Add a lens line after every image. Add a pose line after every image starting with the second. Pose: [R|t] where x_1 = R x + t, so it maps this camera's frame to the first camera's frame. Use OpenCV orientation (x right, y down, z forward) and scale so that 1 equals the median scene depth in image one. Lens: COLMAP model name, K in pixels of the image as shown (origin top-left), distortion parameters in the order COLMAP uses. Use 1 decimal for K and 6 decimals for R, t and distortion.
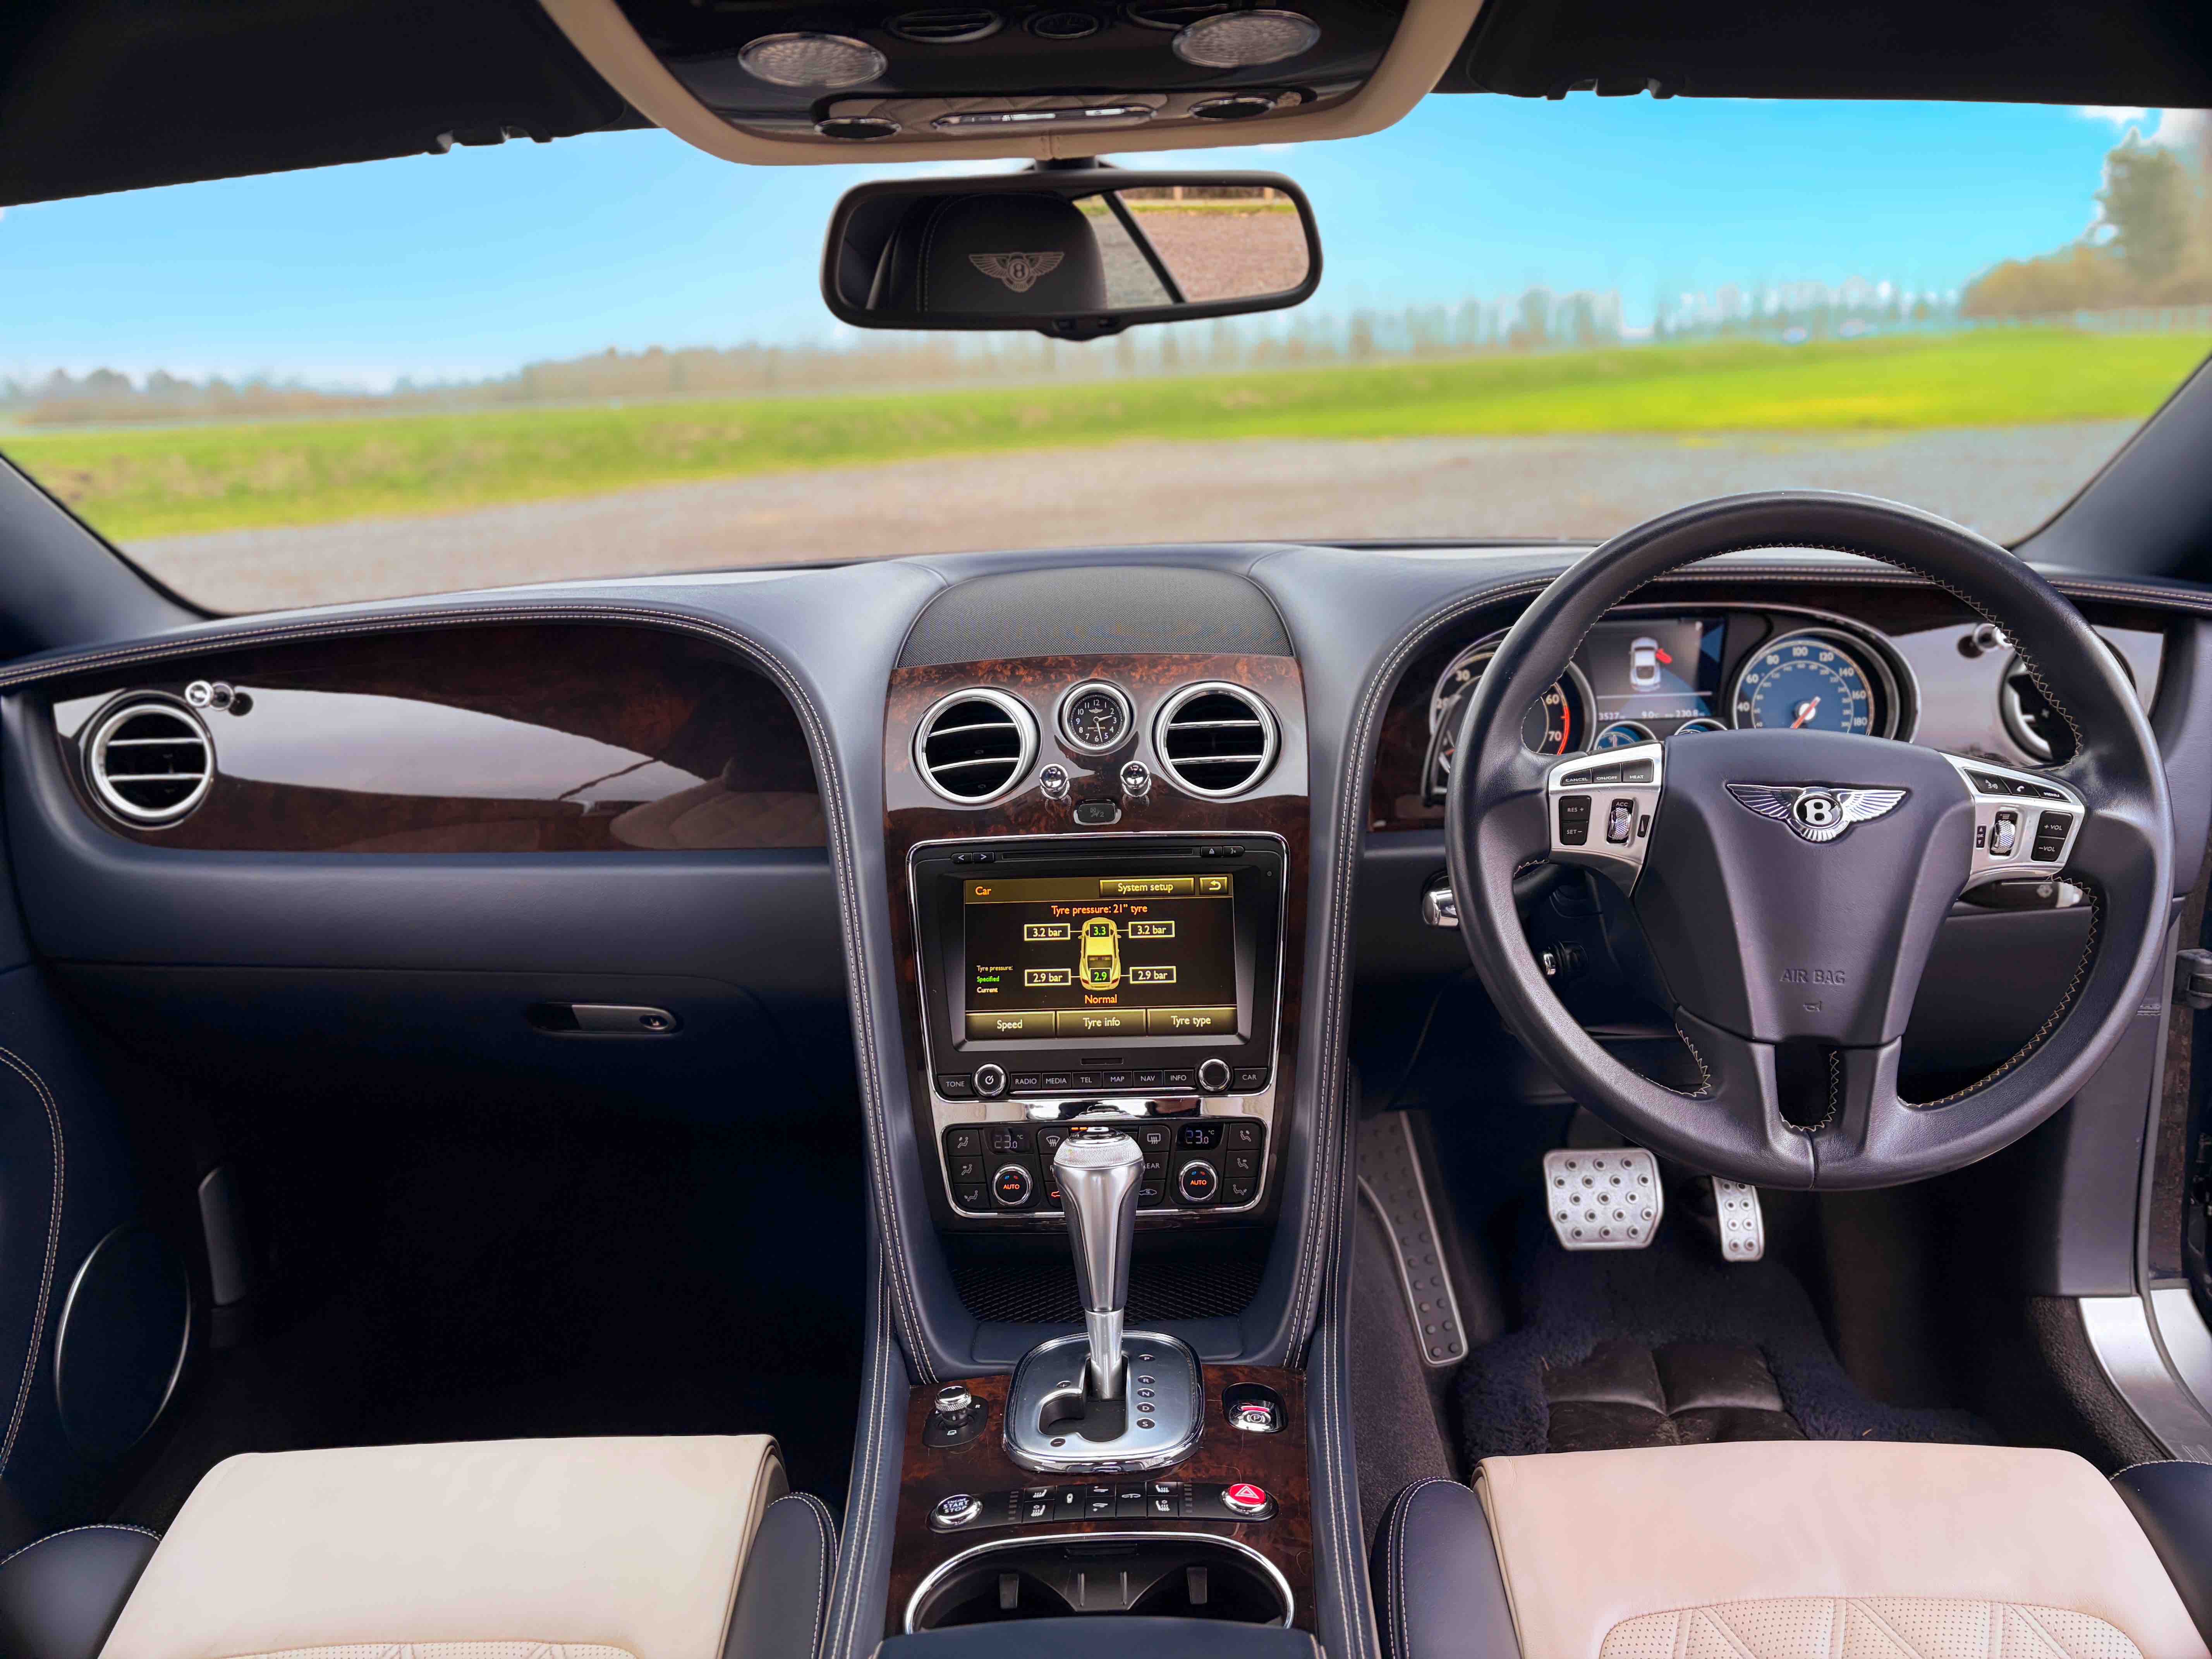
lens RADIAL K [[1686.0, 0, 1106.0], [0, 1686.0, 829.5], [0, 0, 1]] dist [0.063390, -0.076918]
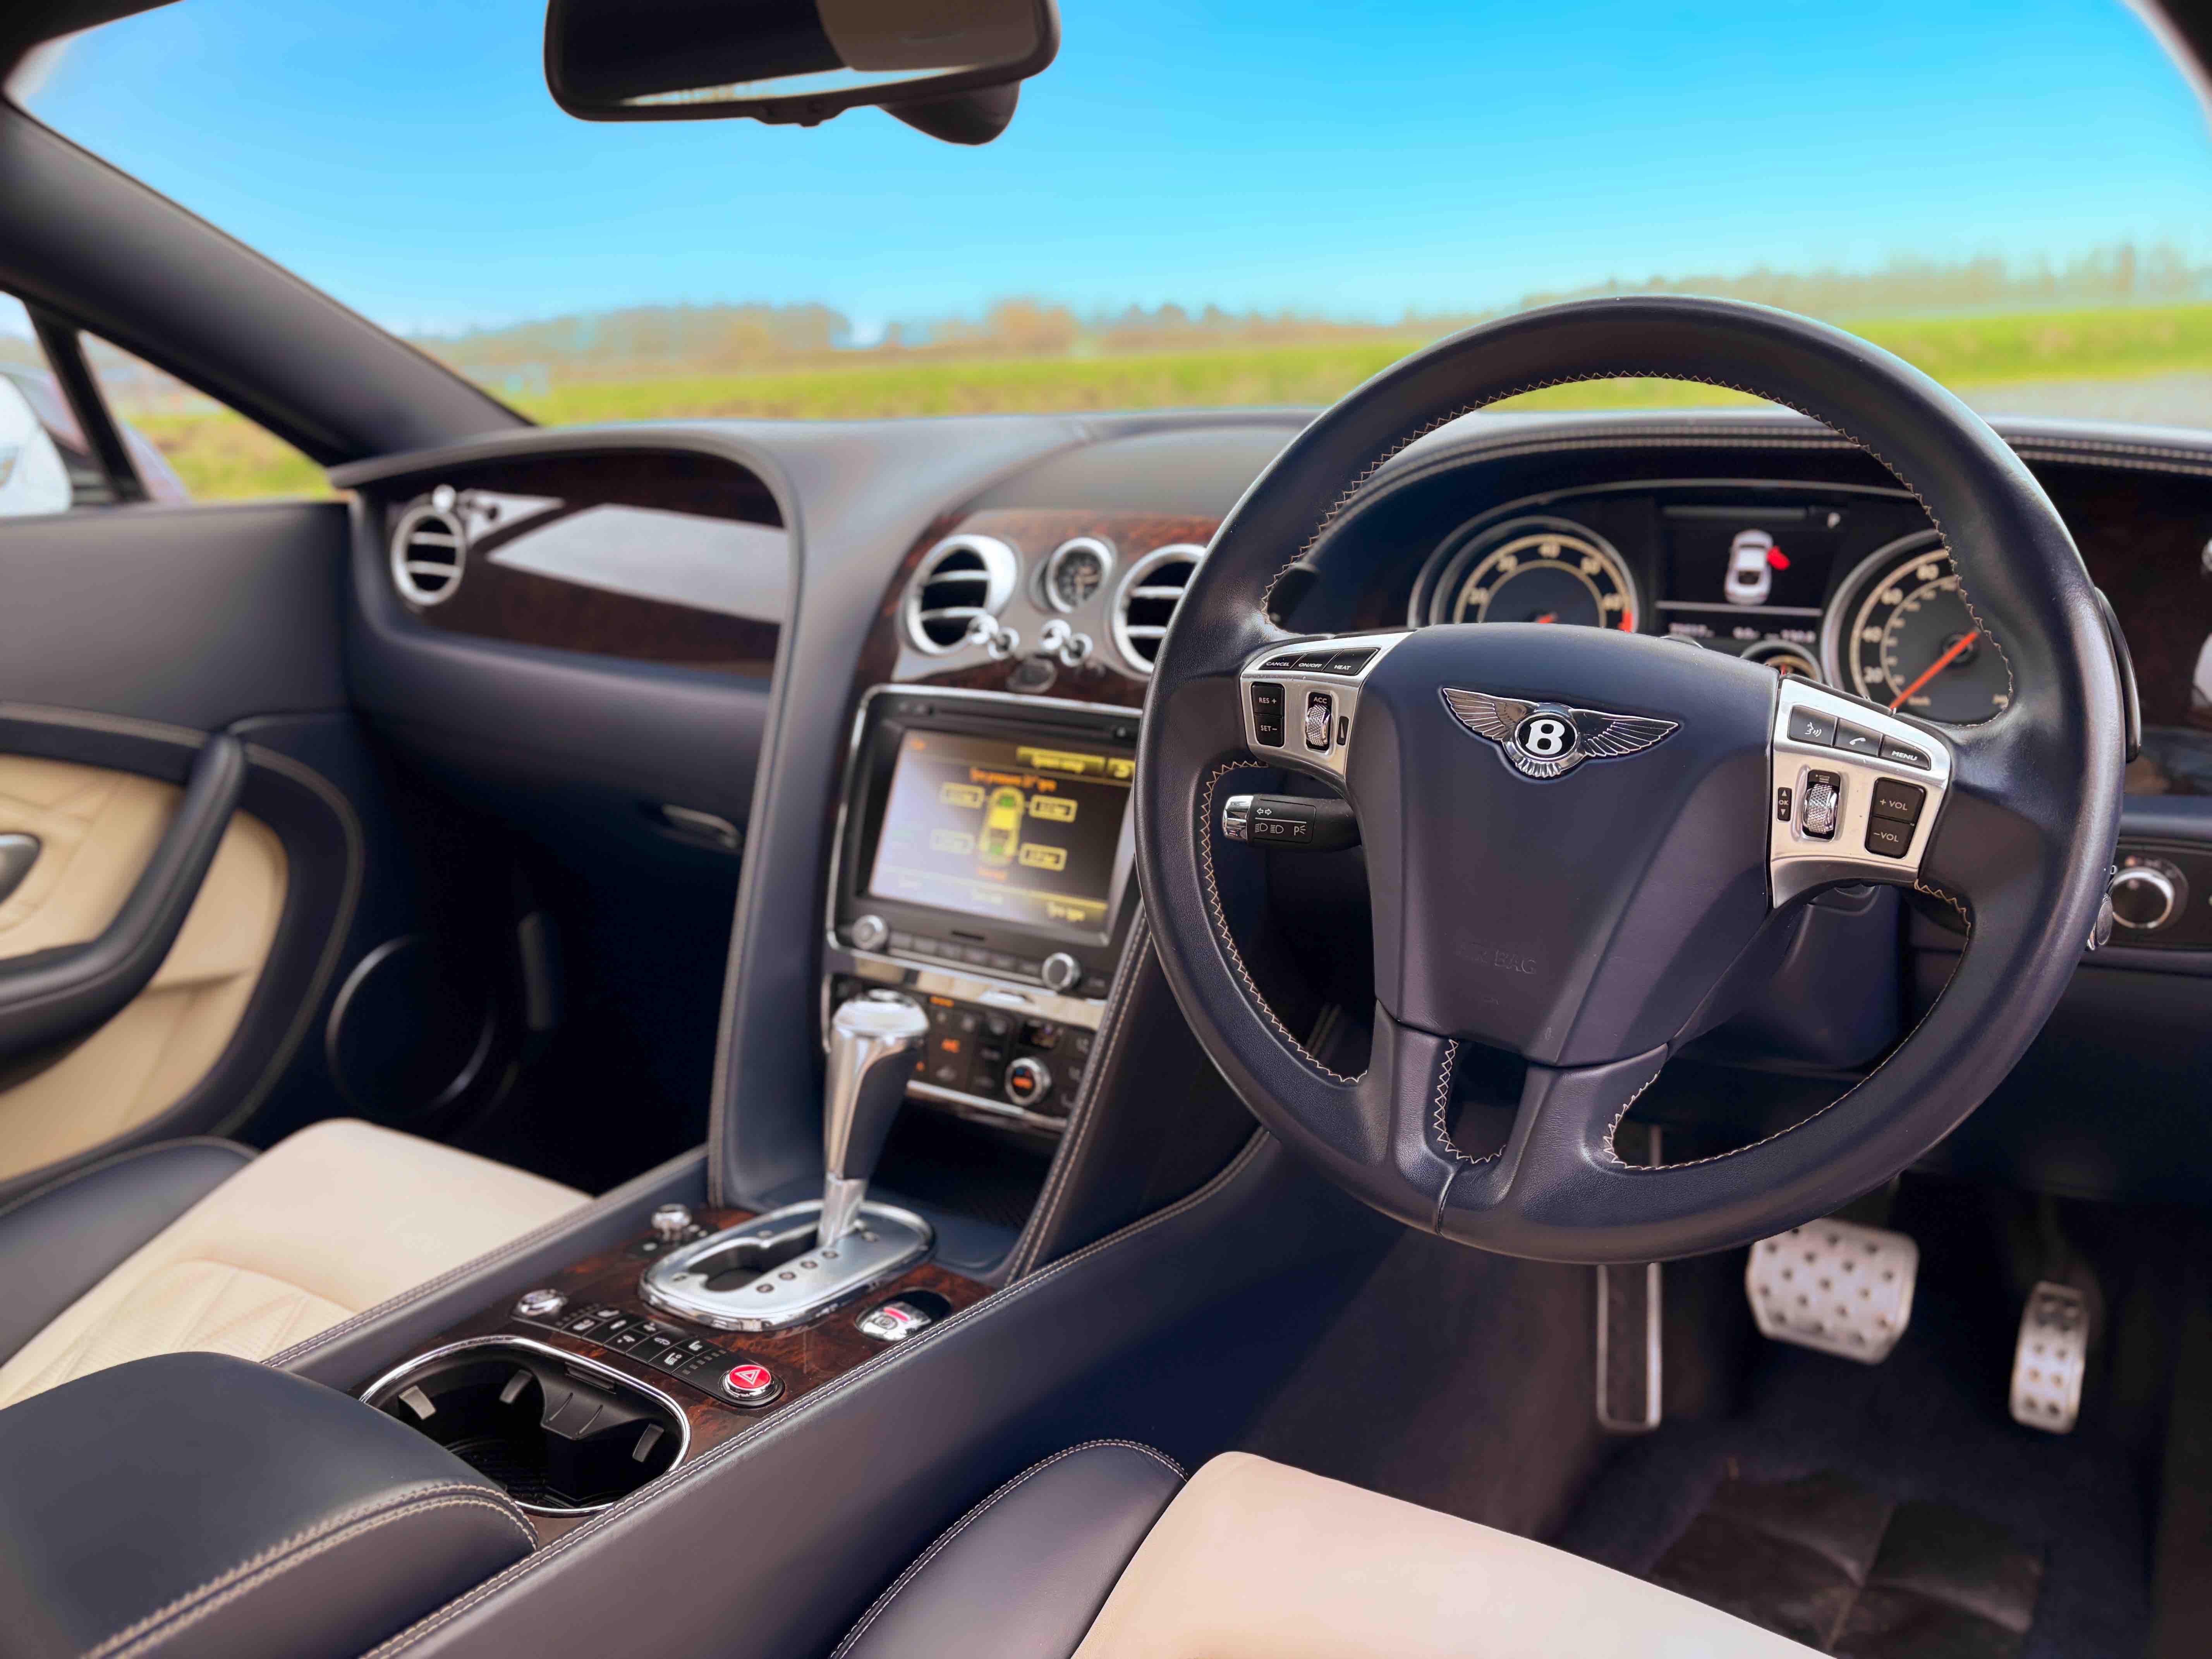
lens RADIAL K [[1686.0, 0, 1106.0], [0, 1686.0, 829.5], [0, 0, 1]] dist [0.063390, -0.076918]
pose [[0.848538, 0.150566, -0.507260, 0.494353], [-0.132749, 0.988577, 0.071370, 0.001490], [0.512212, 0.006778, 0.858832, 0.217872]]
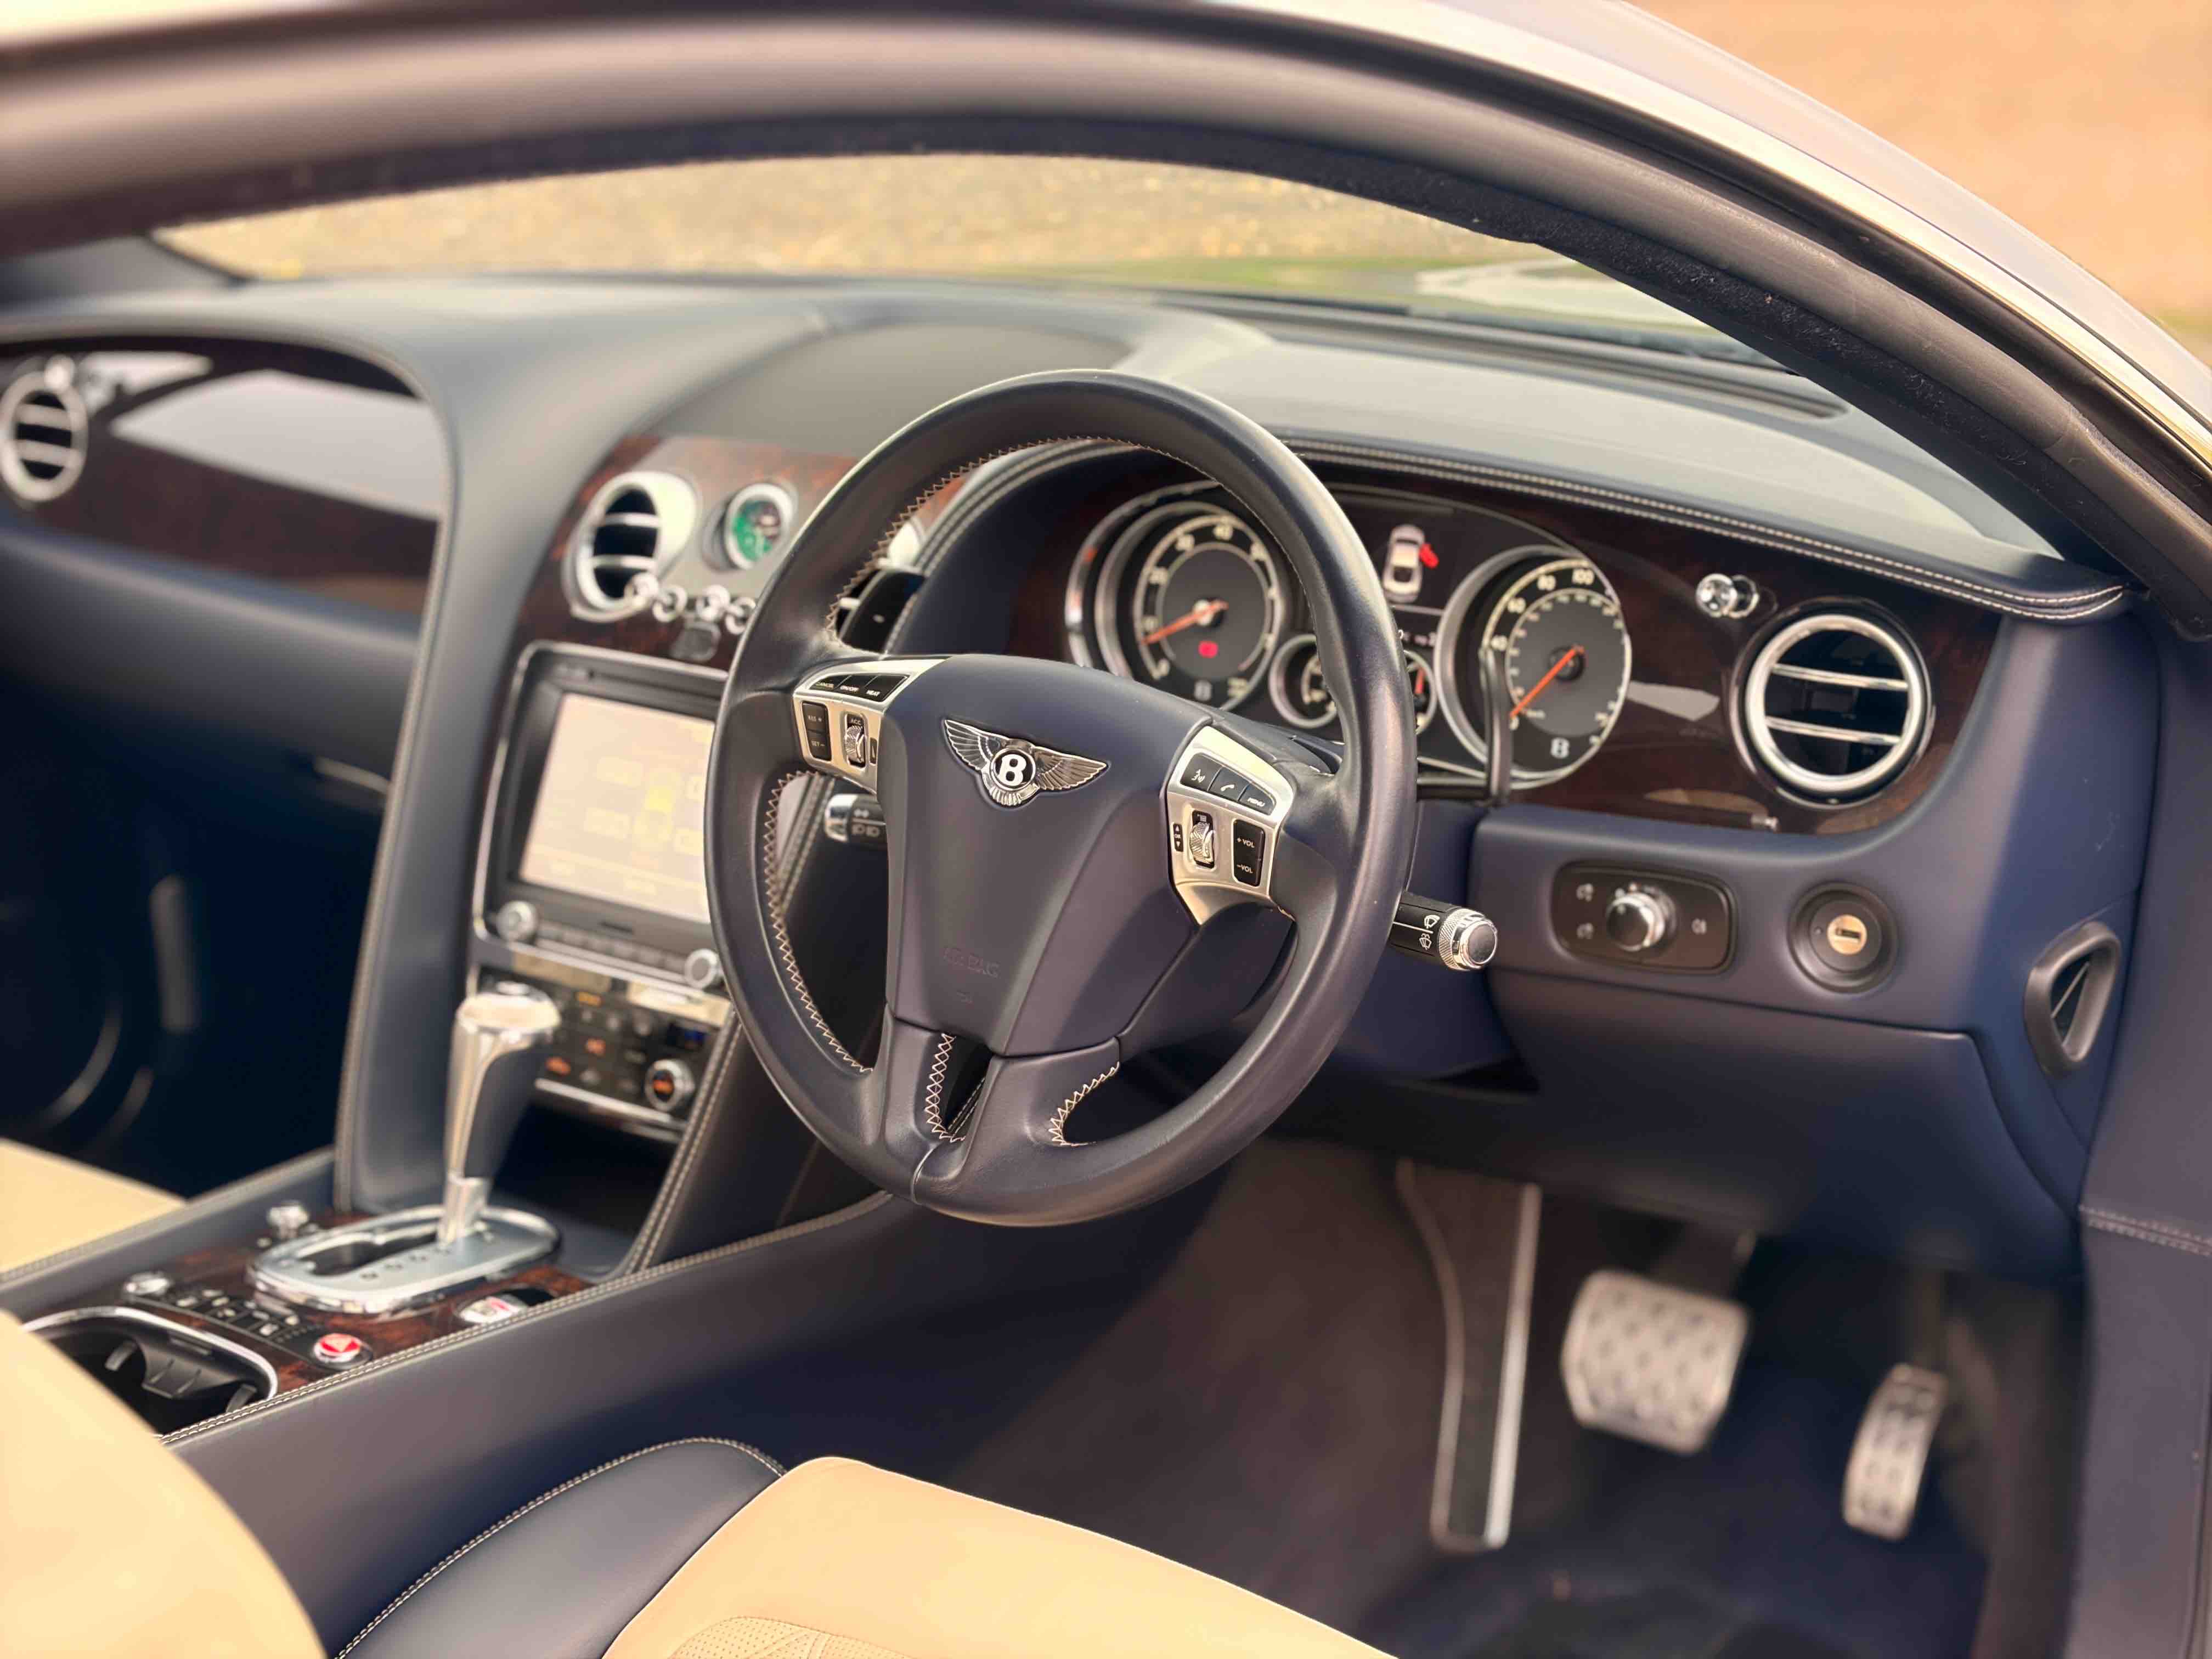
lens RADIAL K [[3288.6, 0, 1099.7], [0, 3288.6, 832.4], [0, 0, 1]] dist [0.240971, -0.973845]
pose [[0.808765, 0.188910, -0.556966, 1.053350], [-0.148106, 0.981909, 0.117978, -0.136633], [0.569178, -0.012926, 0.822113, -0.230709]]
